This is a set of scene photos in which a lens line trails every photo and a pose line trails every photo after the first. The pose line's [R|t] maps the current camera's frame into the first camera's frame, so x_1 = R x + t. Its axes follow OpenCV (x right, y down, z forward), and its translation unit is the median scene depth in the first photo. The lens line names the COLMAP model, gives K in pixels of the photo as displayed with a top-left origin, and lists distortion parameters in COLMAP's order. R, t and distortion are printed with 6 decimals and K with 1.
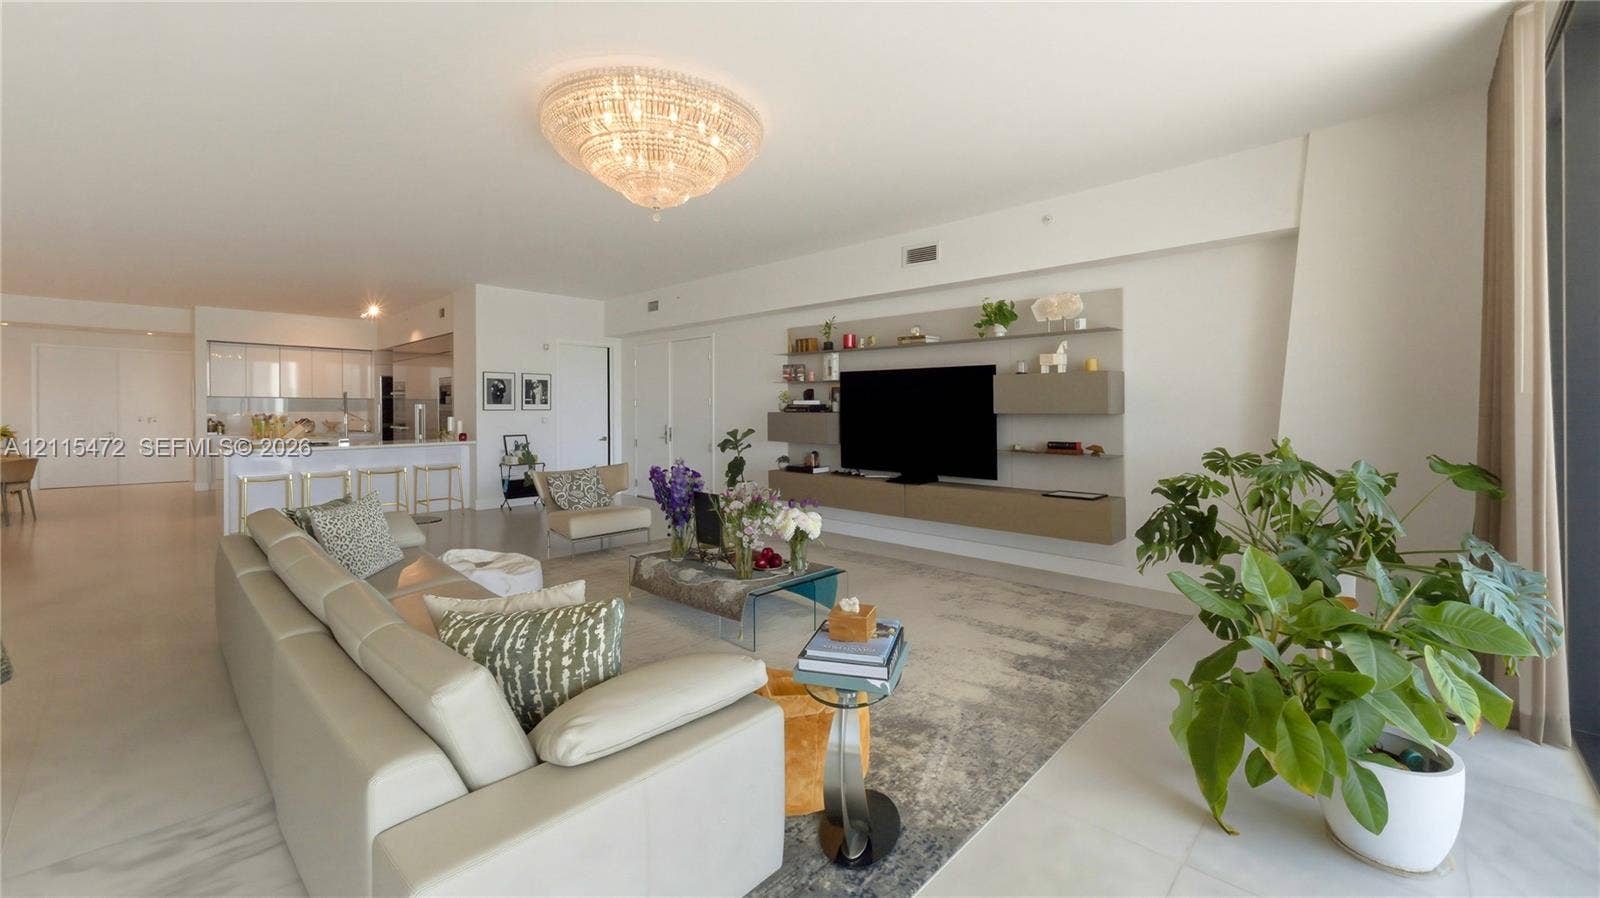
lens RADIAL K [[631.8, 0, 783.2], [0, 631.8, 403.6], [0, 0, 1]] dist [0.006162, 0.000997]
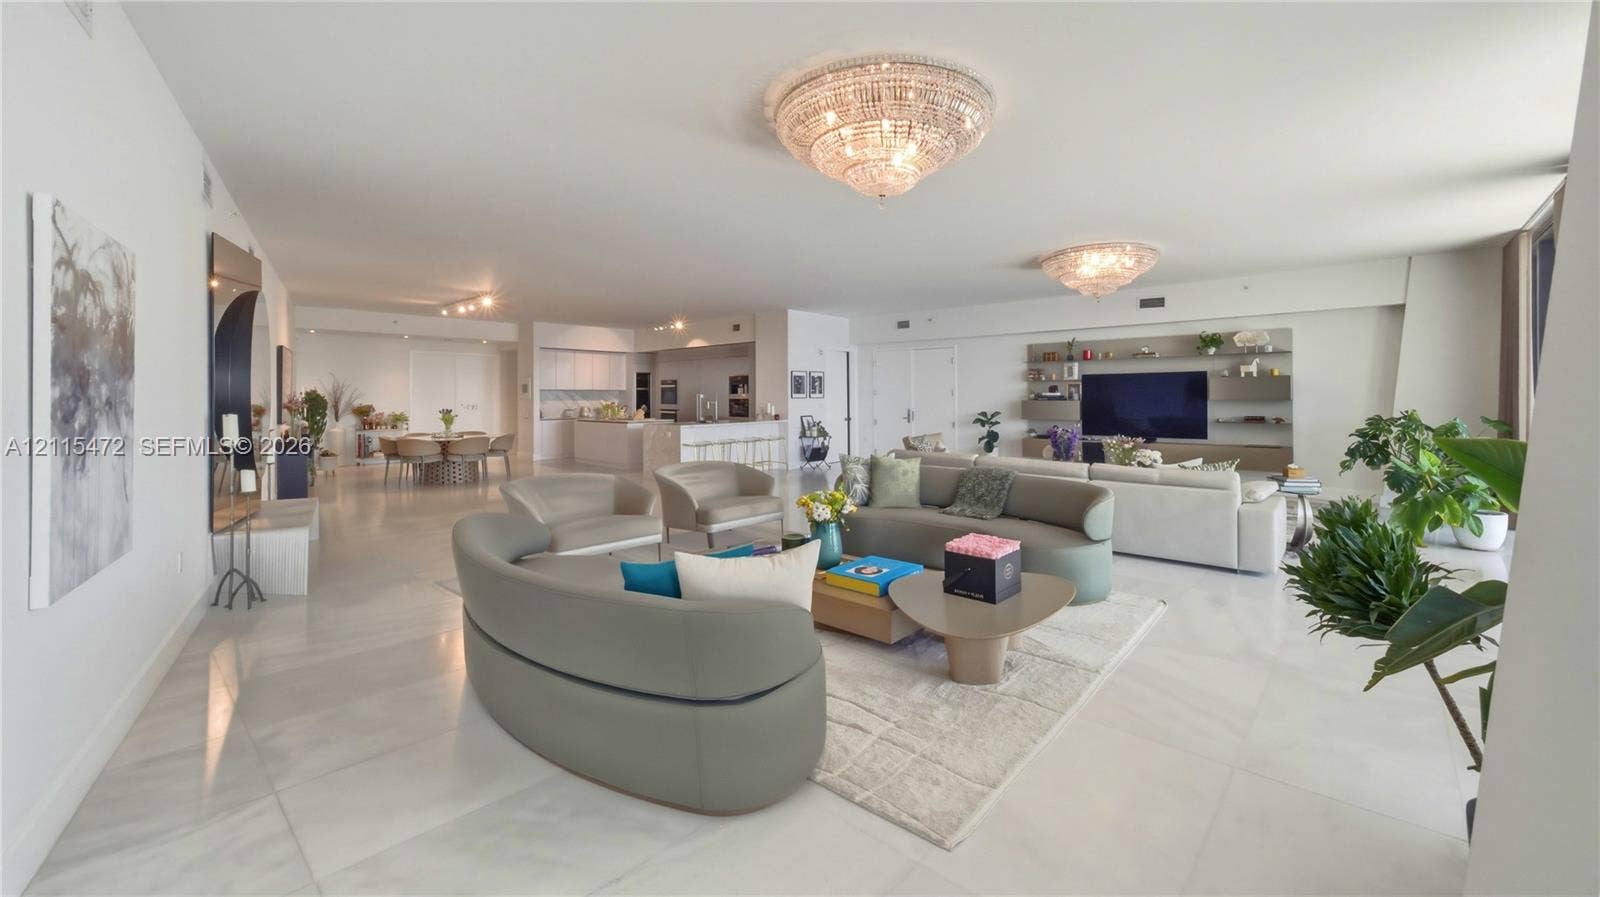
lens RADIAL K [[631.8, 0, 788.6], [0, 631.8, 397.5], [0, 0, 1]] dist [0.006162, 0.000997]
pose [[0.999535, 0.001411, 0.030470, -0.680971], [-0.001534, 0.999991, 0.004007, 0.003303], [-0.030464, -0.004052, 0.999528, -0.535067]]
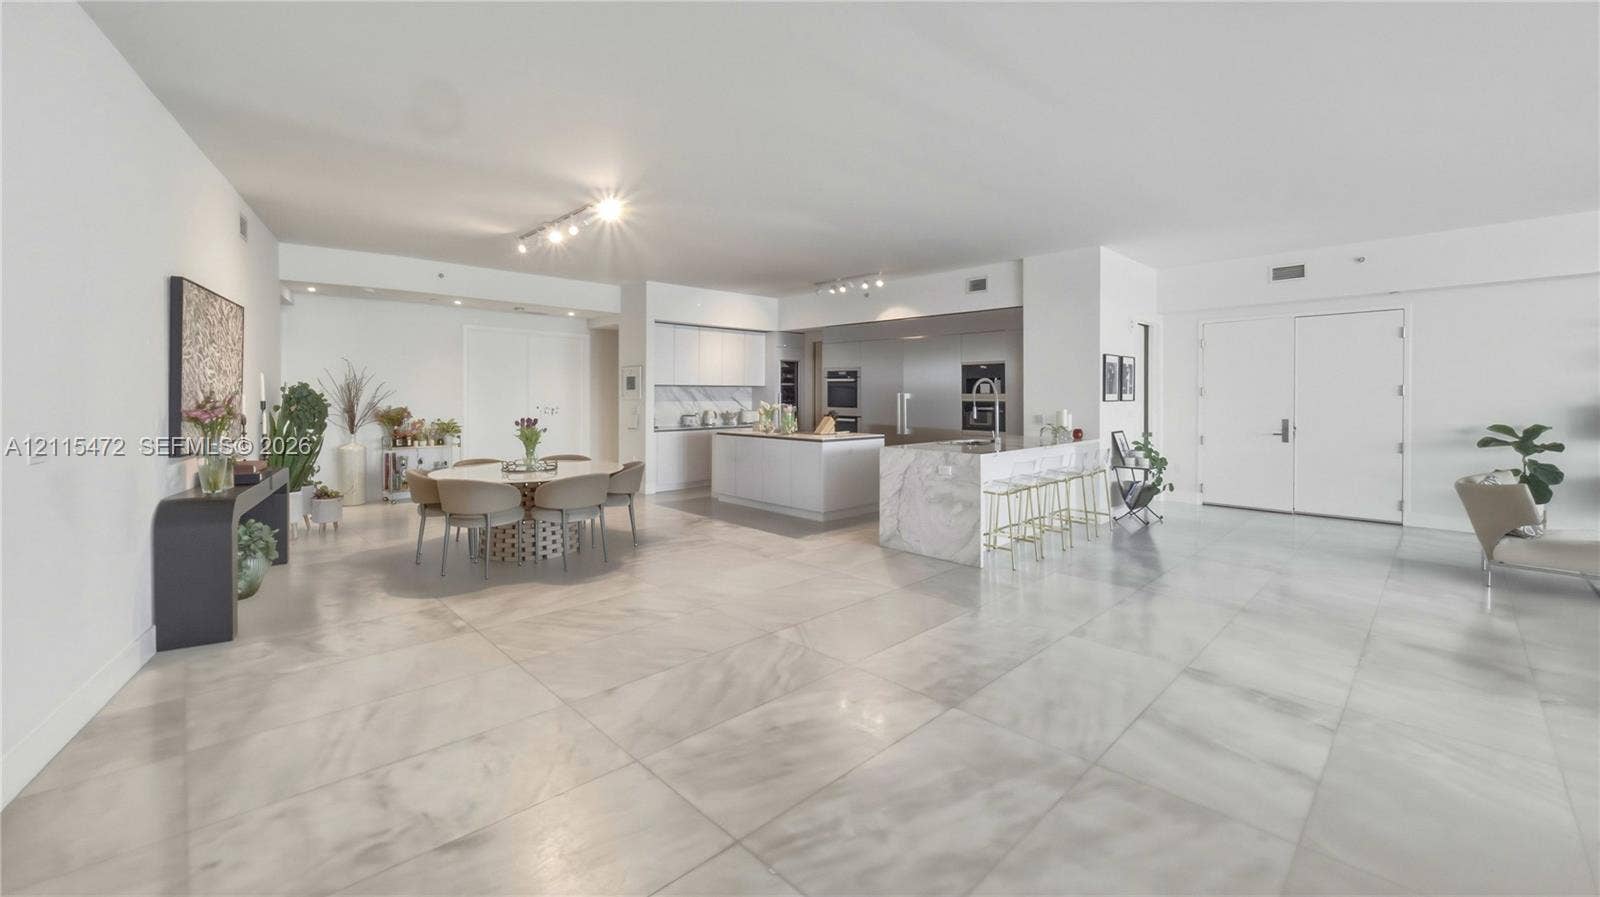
lens RADIAL K [[631.8, 0, 789.2], [0, 631.8, 395.2], [0, 0, 1]] dist [0.006162, 0.000997]
pose [[0.999471, 0.003252, -0.032345, -1.106448], [-0.003225, 0.999994, 0.000902, 0.007304], [0.032348, -0.000797, 0.999476, 0.227270]]
